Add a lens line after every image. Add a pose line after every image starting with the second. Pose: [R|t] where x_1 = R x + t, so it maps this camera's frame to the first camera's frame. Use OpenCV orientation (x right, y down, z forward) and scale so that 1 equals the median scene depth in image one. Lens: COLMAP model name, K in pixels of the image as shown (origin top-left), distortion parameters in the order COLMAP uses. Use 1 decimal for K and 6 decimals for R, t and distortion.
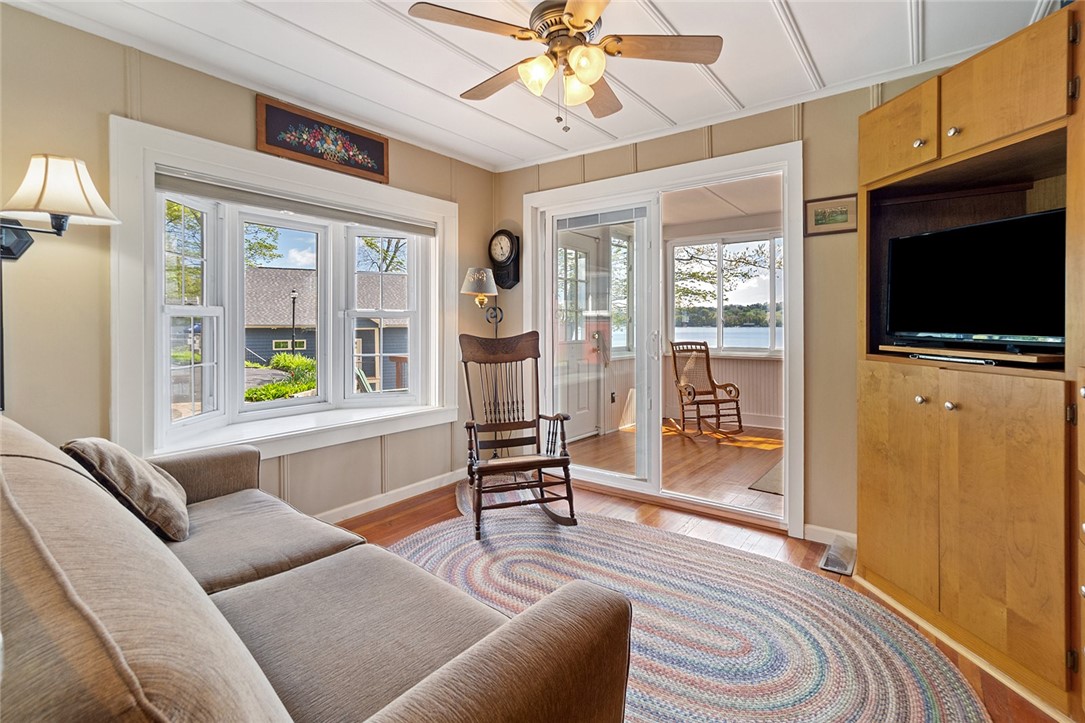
lens RADIAL K [[488.5, 0, 573.2], [0, 488.5, 324.6], [0, 0, 1]] dist [-0.001141, -0.000270]
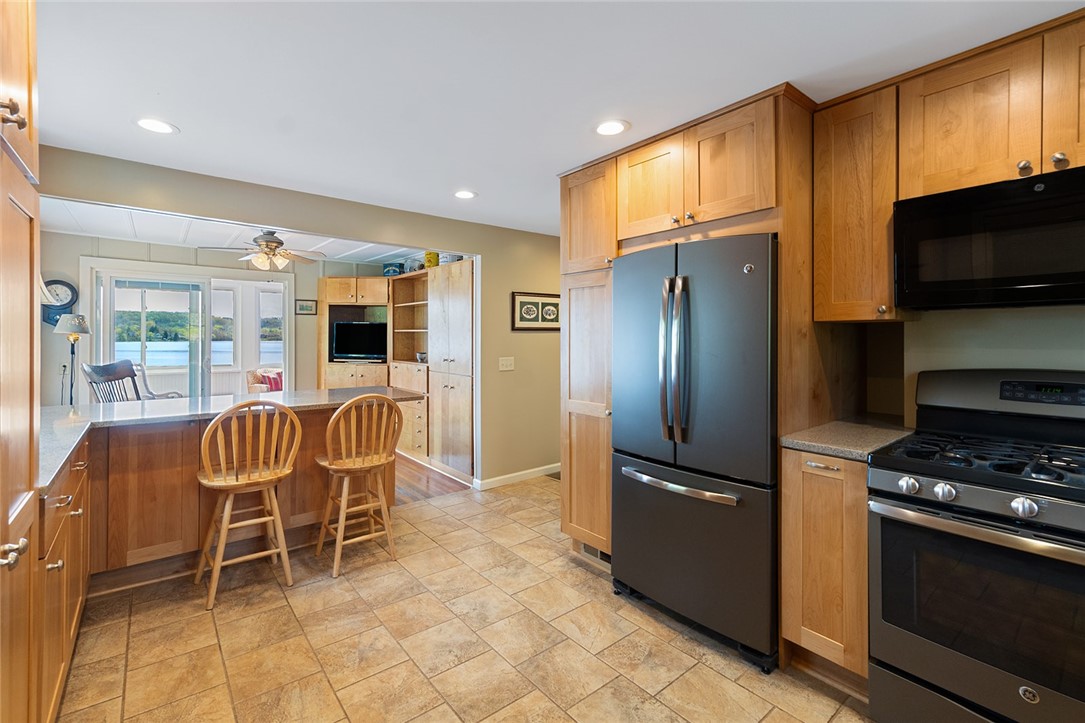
lens RADIAL K [[488.5, 0, 556.0], [0, 488.5, 339.0], [0, 0, 1]] dist [-0.001141, -0.000270]
pose [[0.246958, 0.003883, 0.969018, -1.523212], [0.000493, 0.999991, -0.004132, -0.053561], [-0.969026, 0.001498, 0.246954, -0.814128]]
